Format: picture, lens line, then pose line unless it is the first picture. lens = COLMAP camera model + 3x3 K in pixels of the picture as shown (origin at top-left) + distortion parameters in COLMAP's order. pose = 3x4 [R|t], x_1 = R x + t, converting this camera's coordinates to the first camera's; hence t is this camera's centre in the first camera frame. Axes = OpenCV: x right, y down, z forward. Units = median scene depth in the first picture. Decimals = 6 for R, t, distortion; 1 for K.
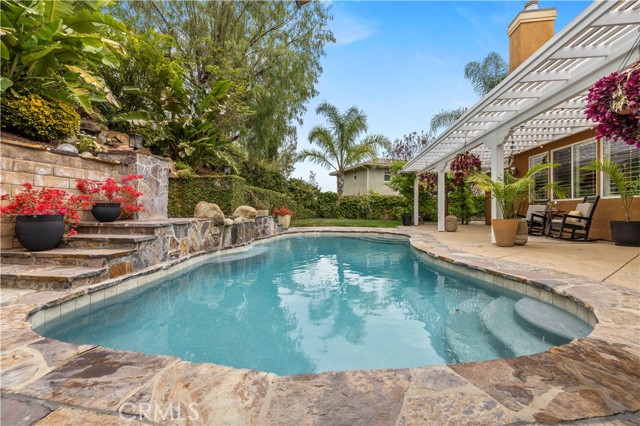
lens RADIAL K [[272.2, 0, 317.4], [0, 272.2, 211.7], [0, 0, 1]] dist [0.003968, -0.000534]
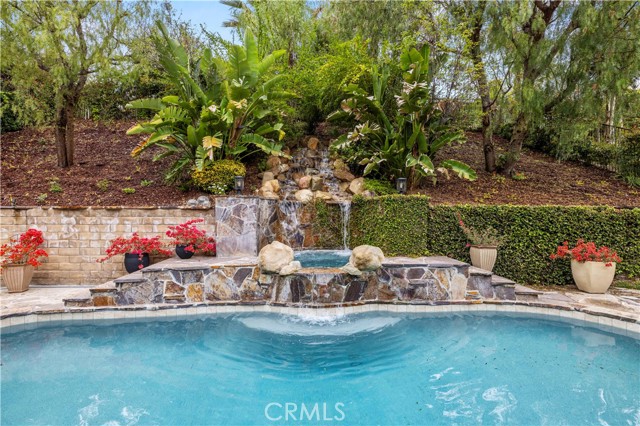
lens RADIAL K [[322.9, 0, 314.0], [0, 322.9, 212.2], [0, 0, 1]] dist [-0.002481, 0.000434]
pose [[0.205049, 0.002136, -0.978749, 0.593572], [-0.001562, 0.999997, 0.001855, -0.132269], [0.978751, 0.001148, 0.205051, 0.939720]]
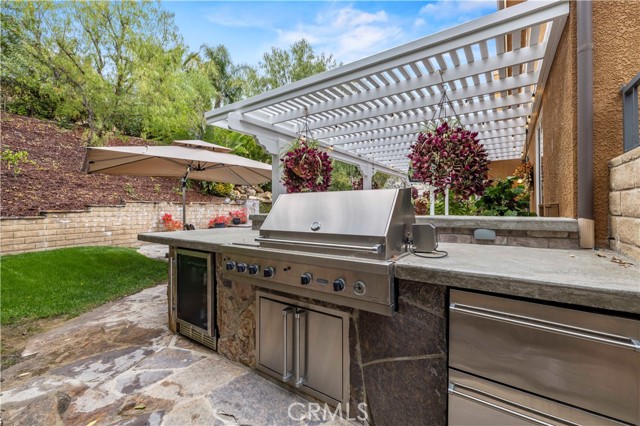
lens RADIAL K [[272.2, 0, 314.4], [0, 272.2, 207.9], [0, 0, 1]] dist [0.003968, -0.000534]
pose [[0.877053, -0.002720, -0.480385, 1.059006], [0.001261, 0.999994, -0.003359, -0.100638], [0.480391, 0.002340, 0.877051, -0.911337]]
